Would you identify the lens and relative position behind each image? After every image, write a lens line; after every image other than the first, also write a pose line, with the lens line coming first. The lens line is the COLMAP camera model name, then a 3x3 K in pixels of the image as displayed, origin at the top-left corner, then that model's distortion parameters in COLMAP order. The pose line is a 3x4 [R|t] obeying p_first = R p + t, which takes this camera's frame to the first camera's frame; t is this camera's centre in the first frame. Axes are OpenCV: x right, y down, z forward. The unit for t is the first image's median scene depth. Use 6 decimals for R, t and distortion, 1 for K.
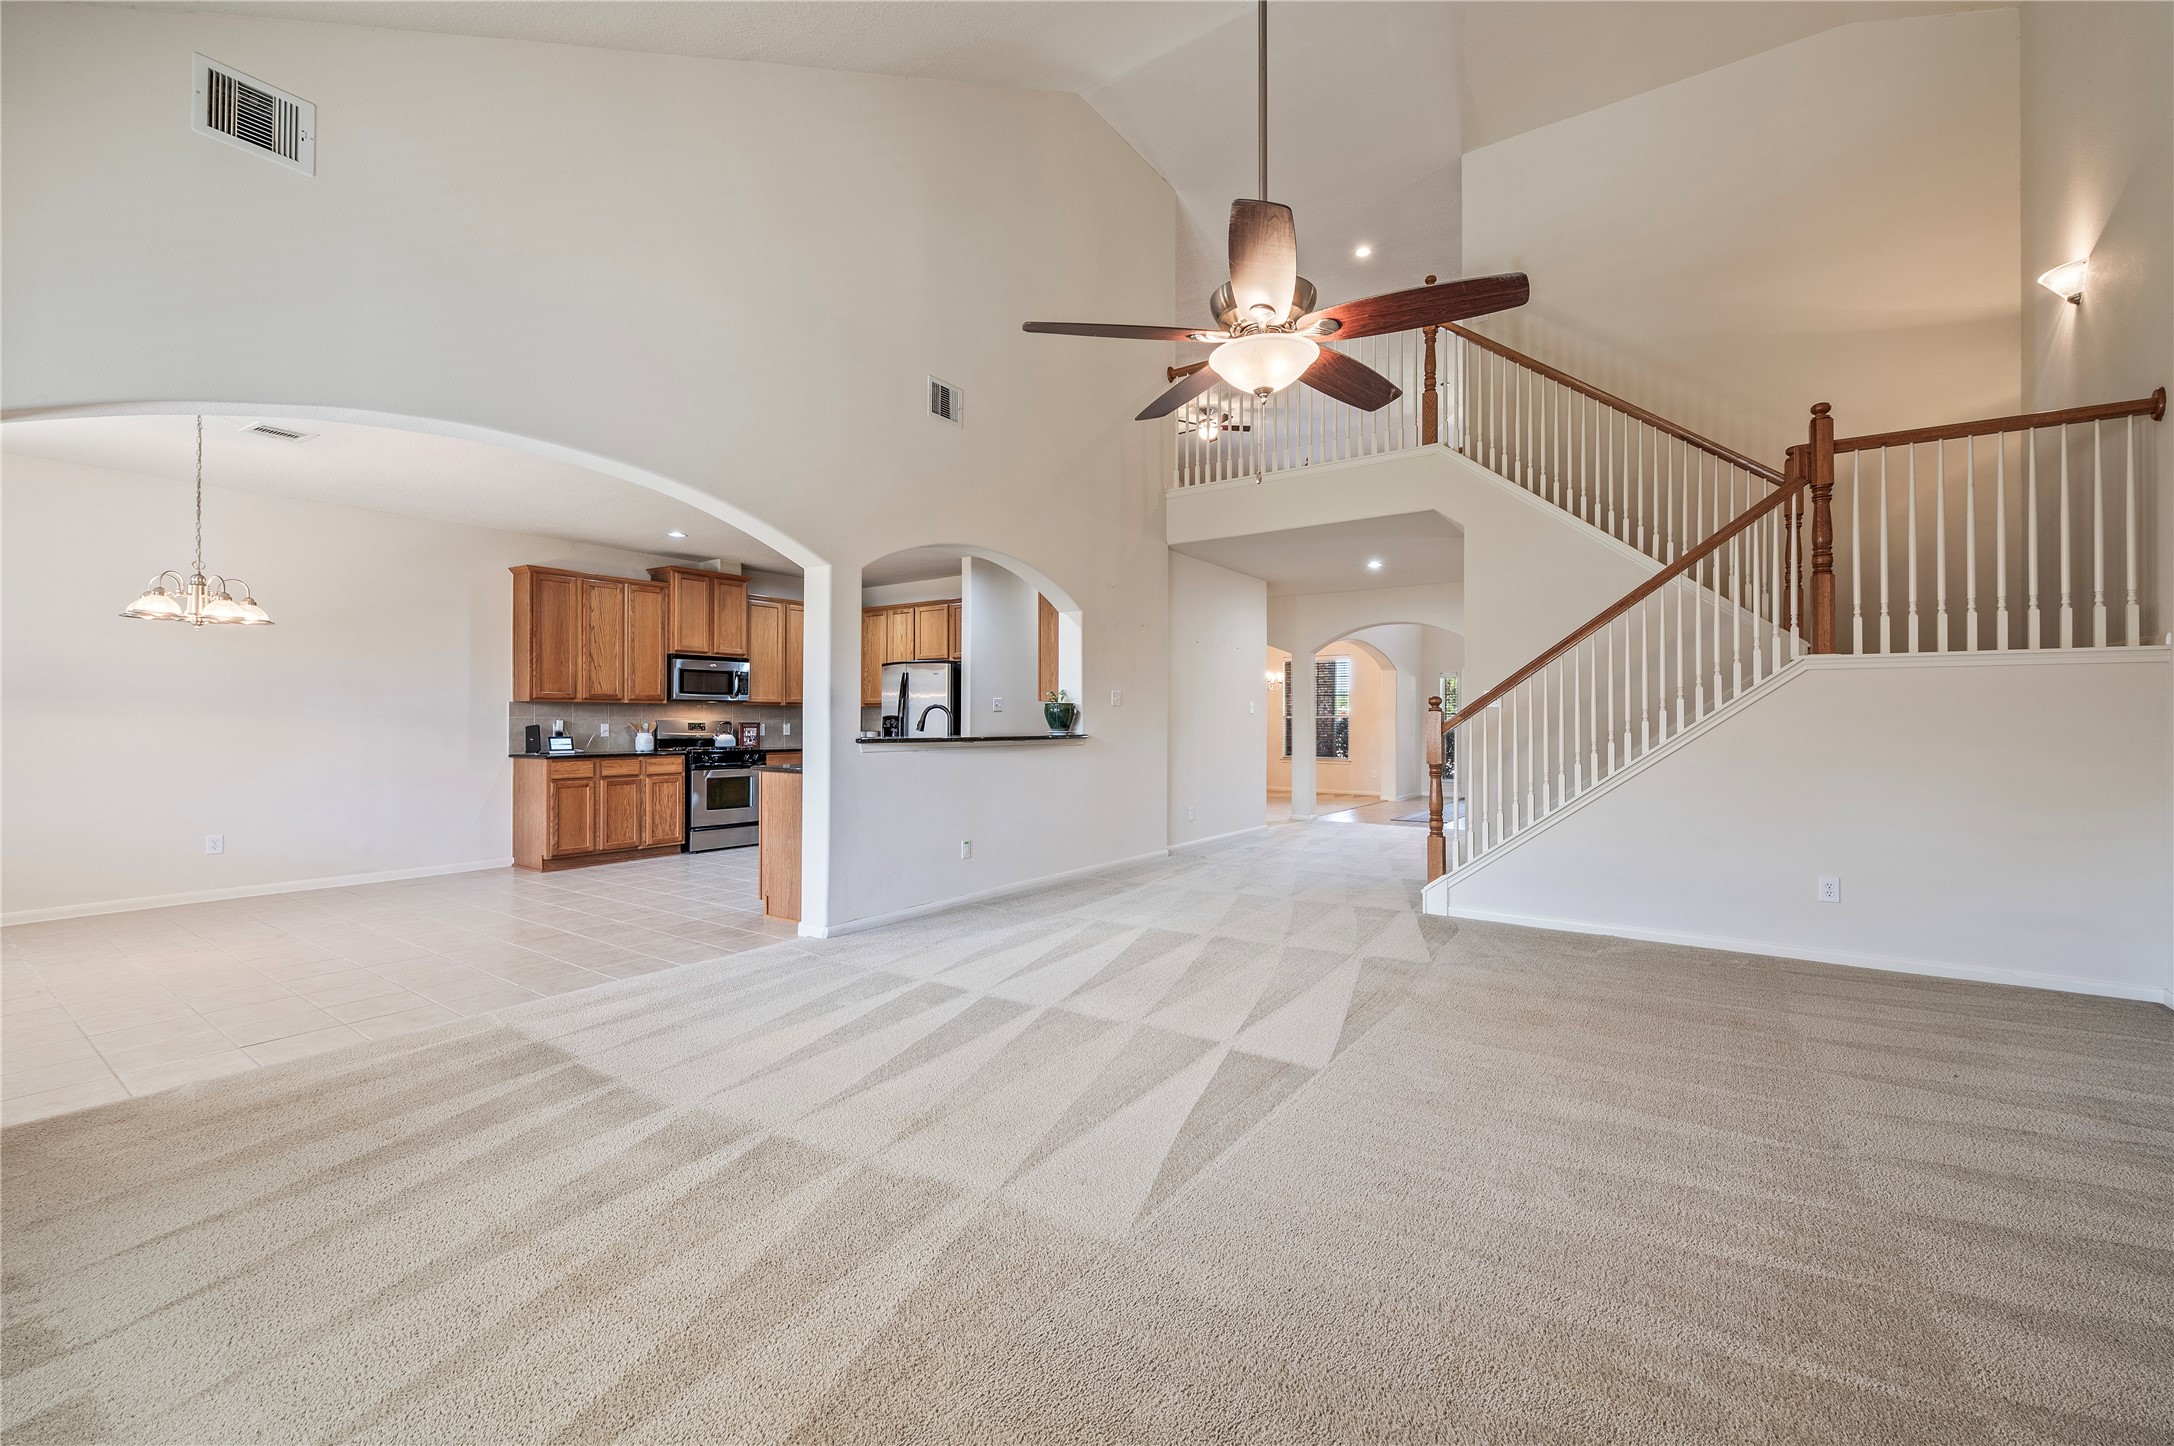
lens RADIAL K [[915.4, 0, 1086.6], [0, 915.4, 715.1], [0, 0, 1]] dist [0.001353, 0.000235]
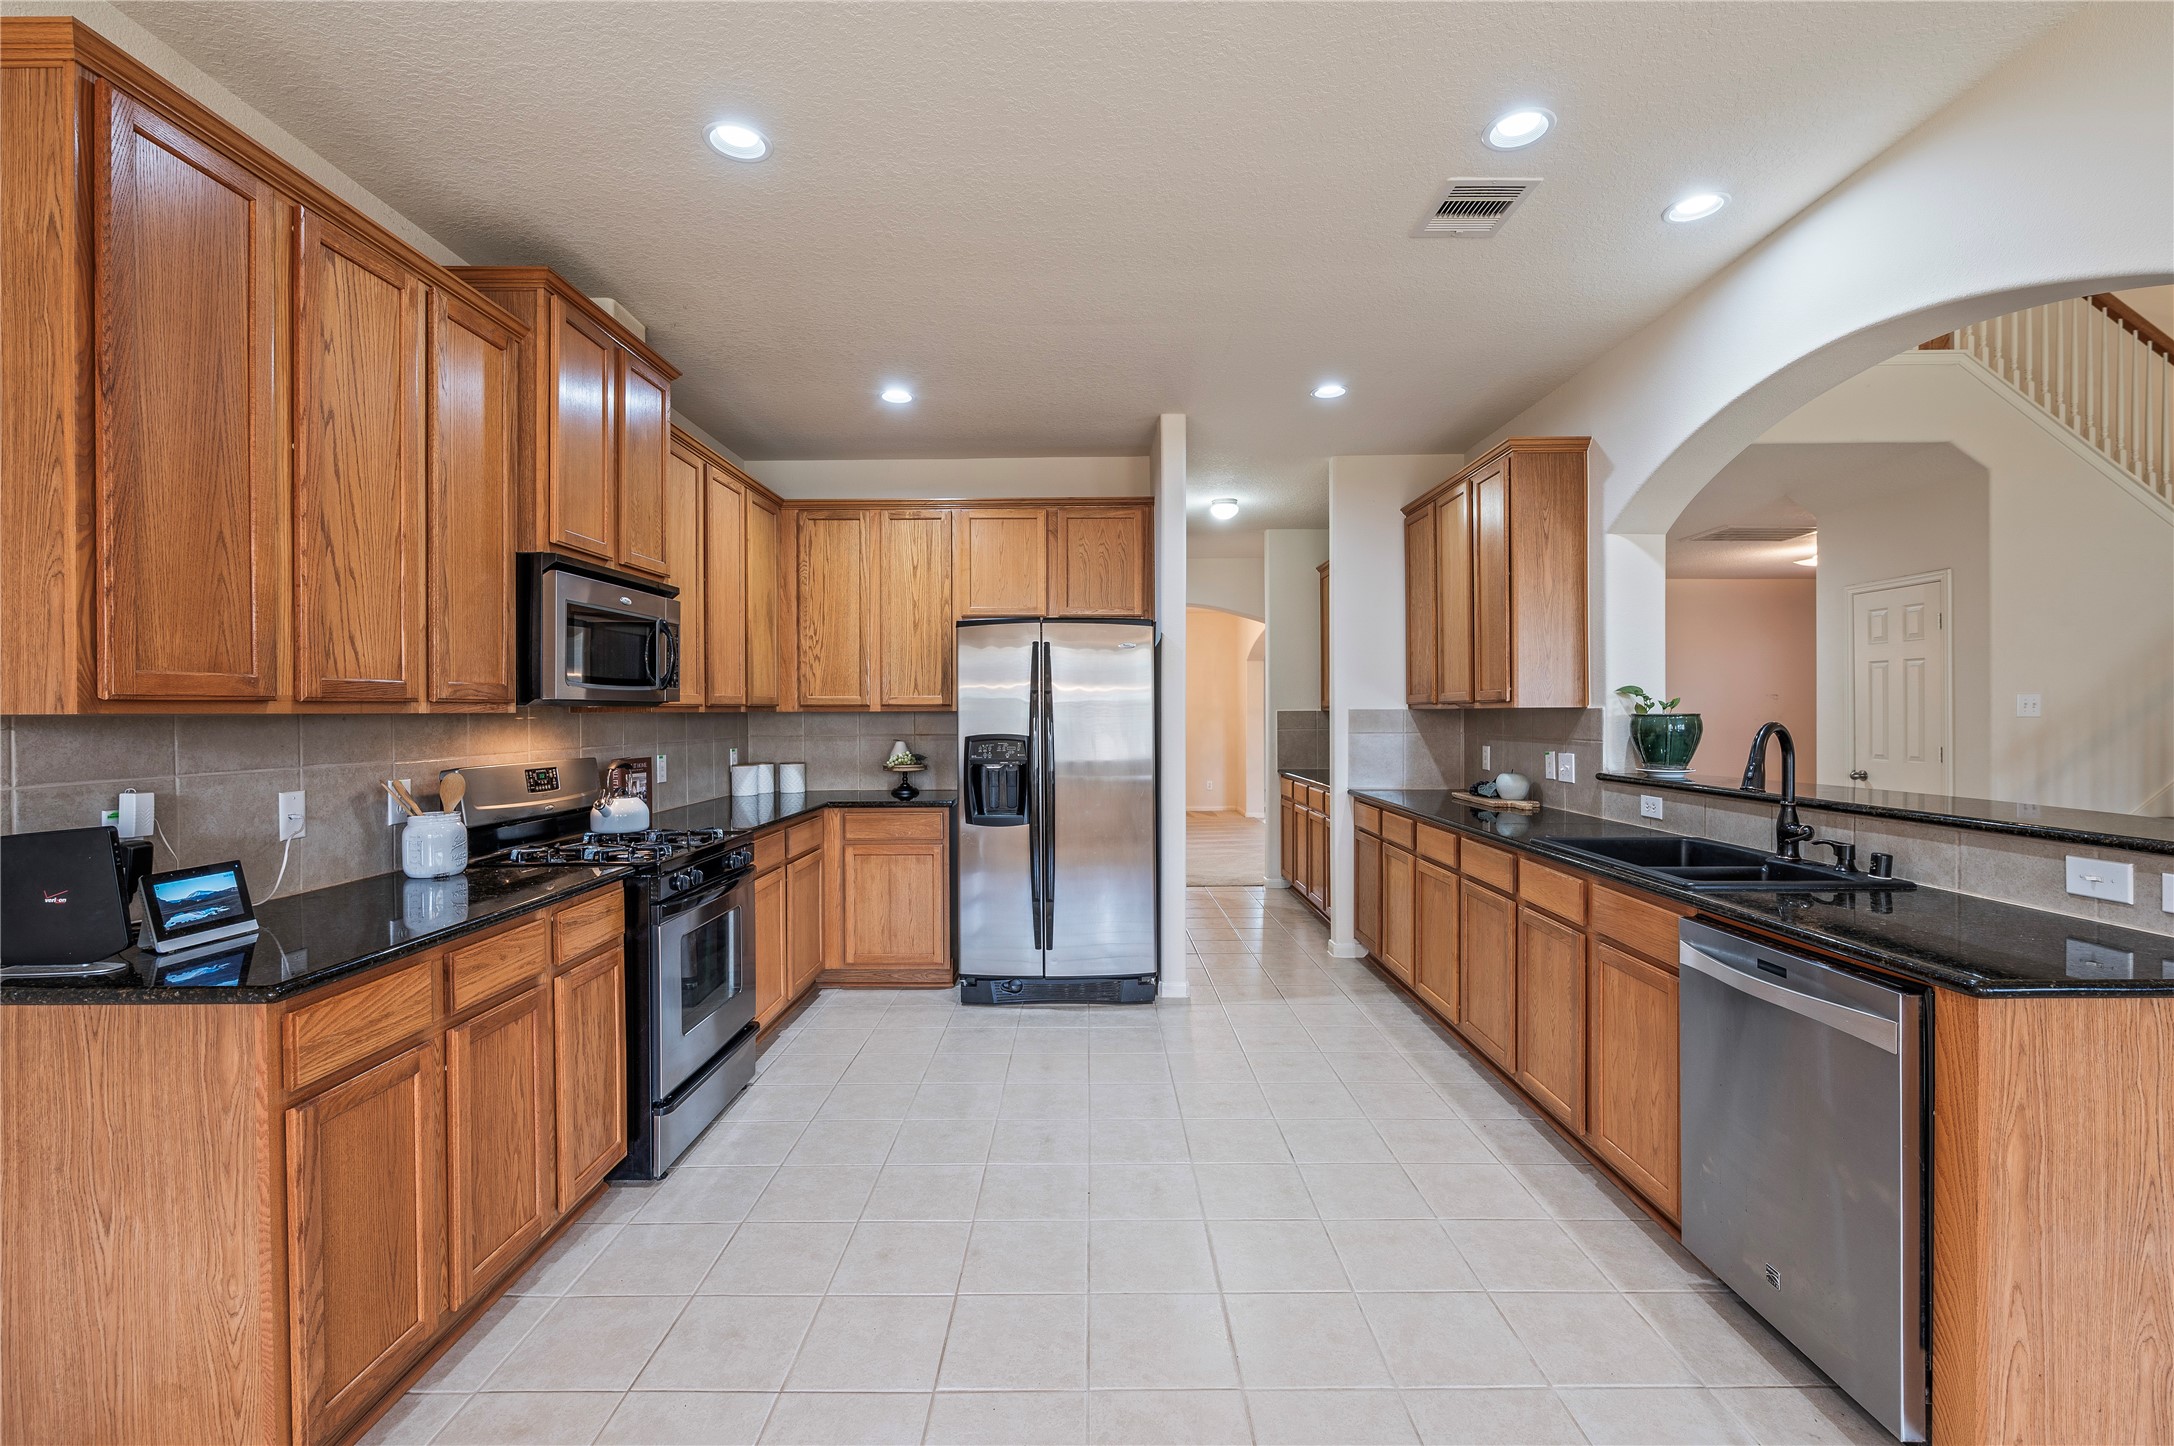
lens RADIAL K [[956.9, 0, 1080.7], [0, 956.9, 718.1], [0, 0, 1]] dist [-0.000765, 0.000144]
pose [[0.822534, -0.009362, 0.568638, -0.493655], [0.001722, 0.999901, 0.013971, -0.015577], [-0.568713, -0.010513, 0.822469, 0.635582]]
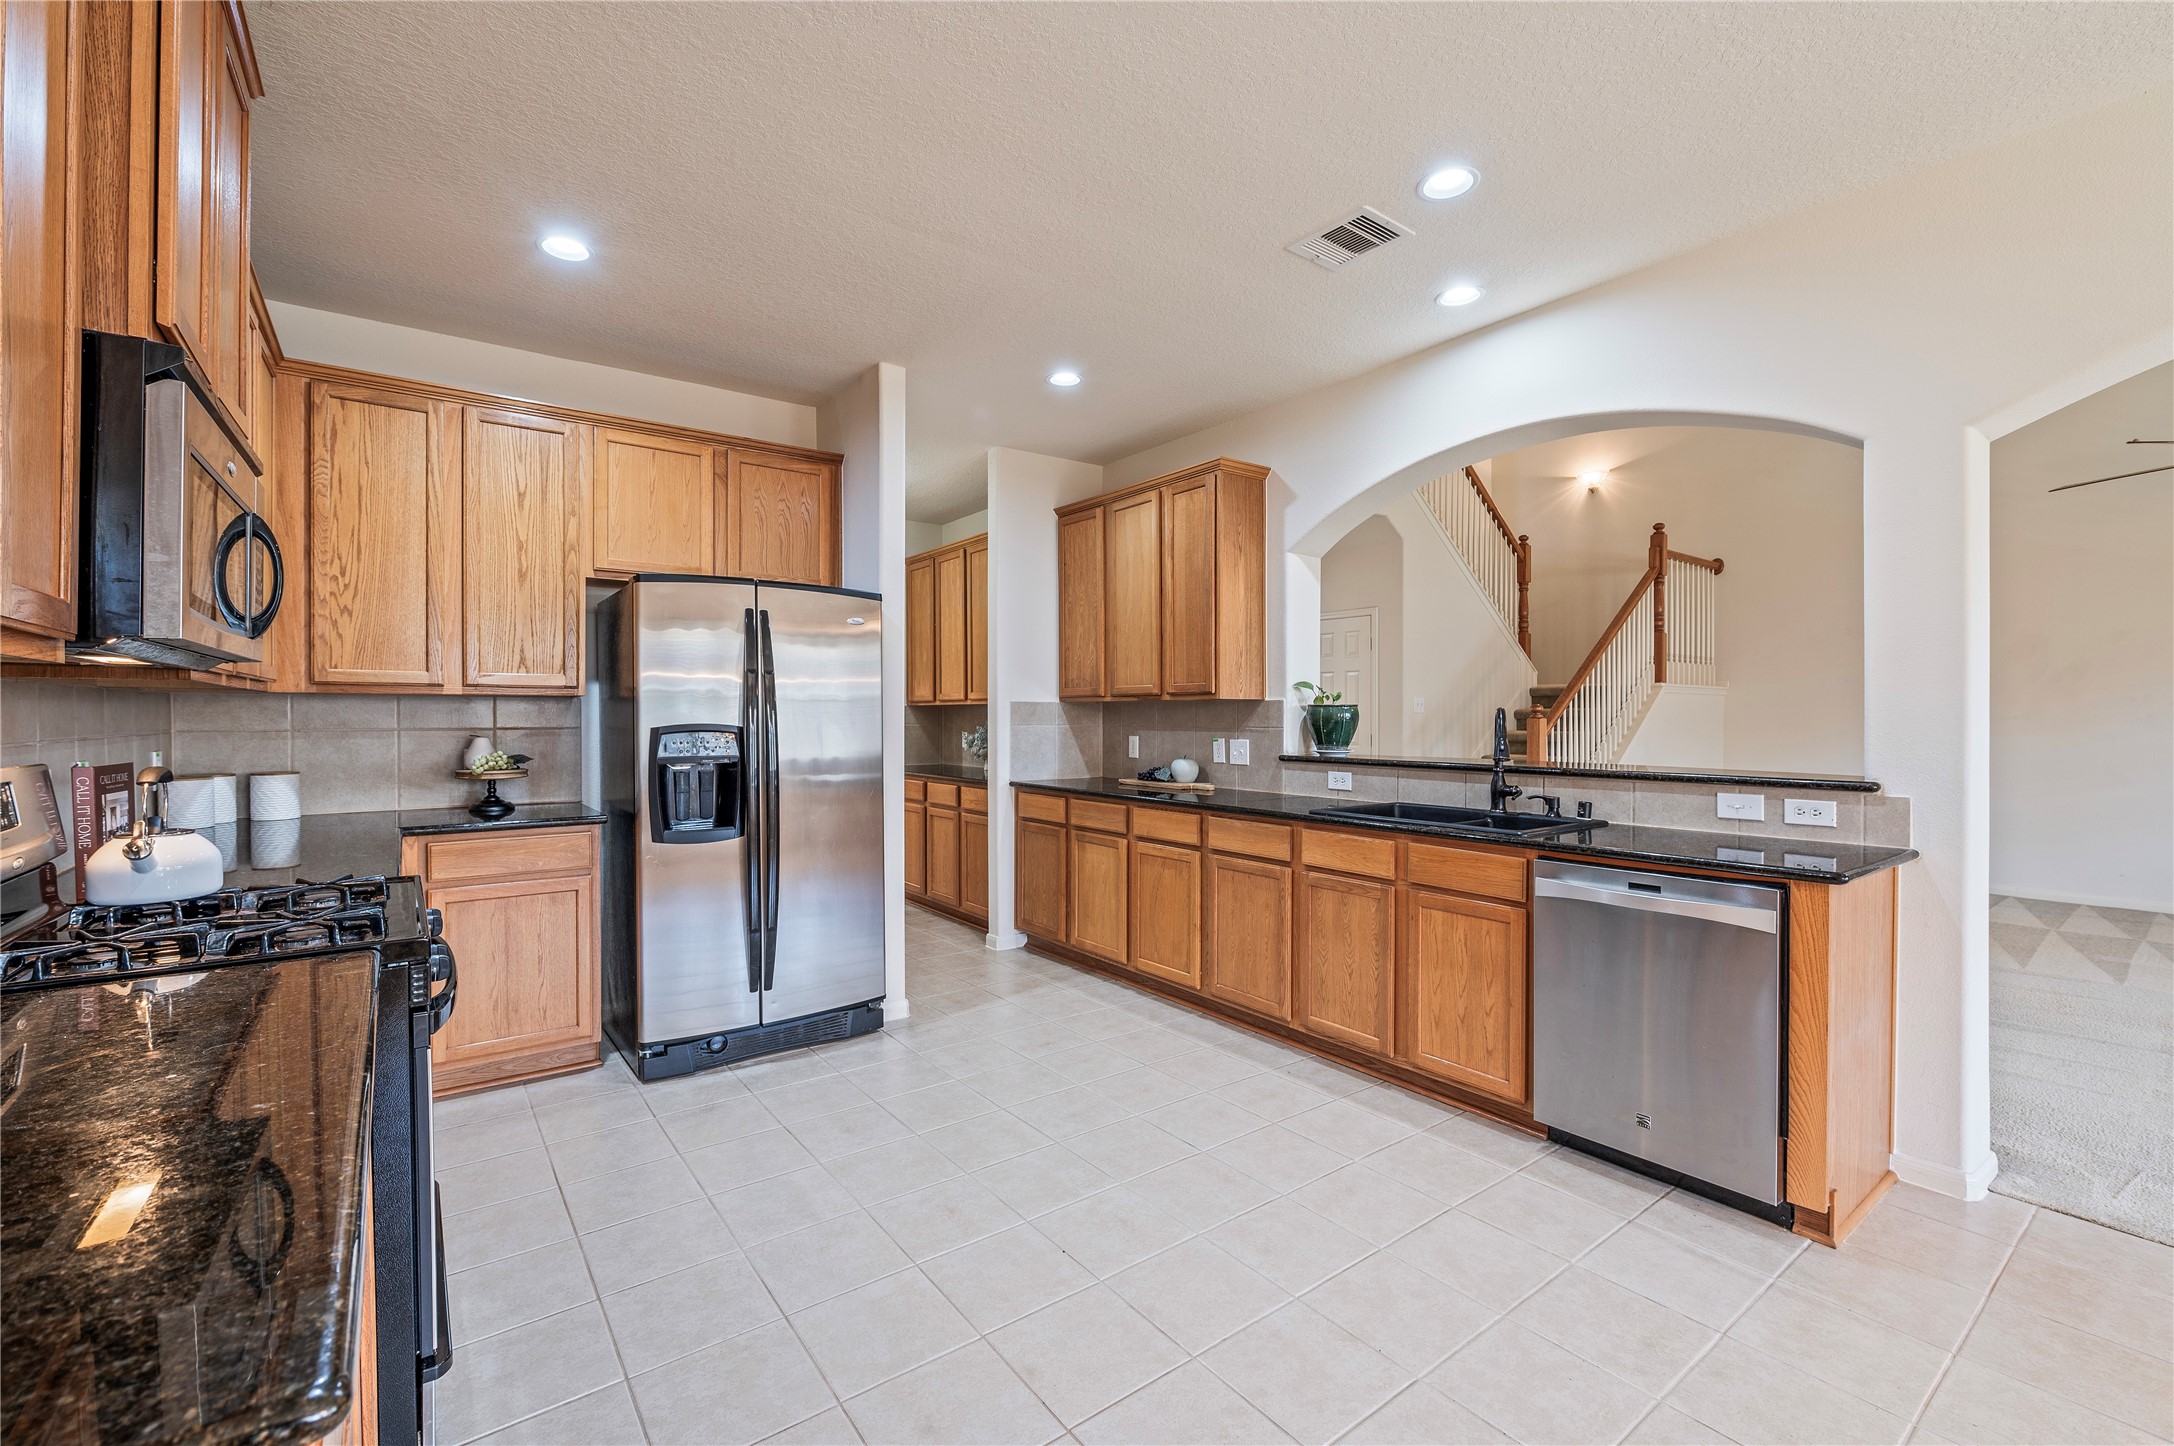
lens RADIAL K [[939.7, 0, 1087.0], [0, 939.7, 723.0], [0, 0, 1]] dist [-0.001406, -0.000153]
pose [[0.295798, -0.009866, 0.955199, -0.566147], [-0.007821, 0.999888, 0.012750, -0.006471], [-0.955218, -0.011242, 0.295688, 0.817112]]
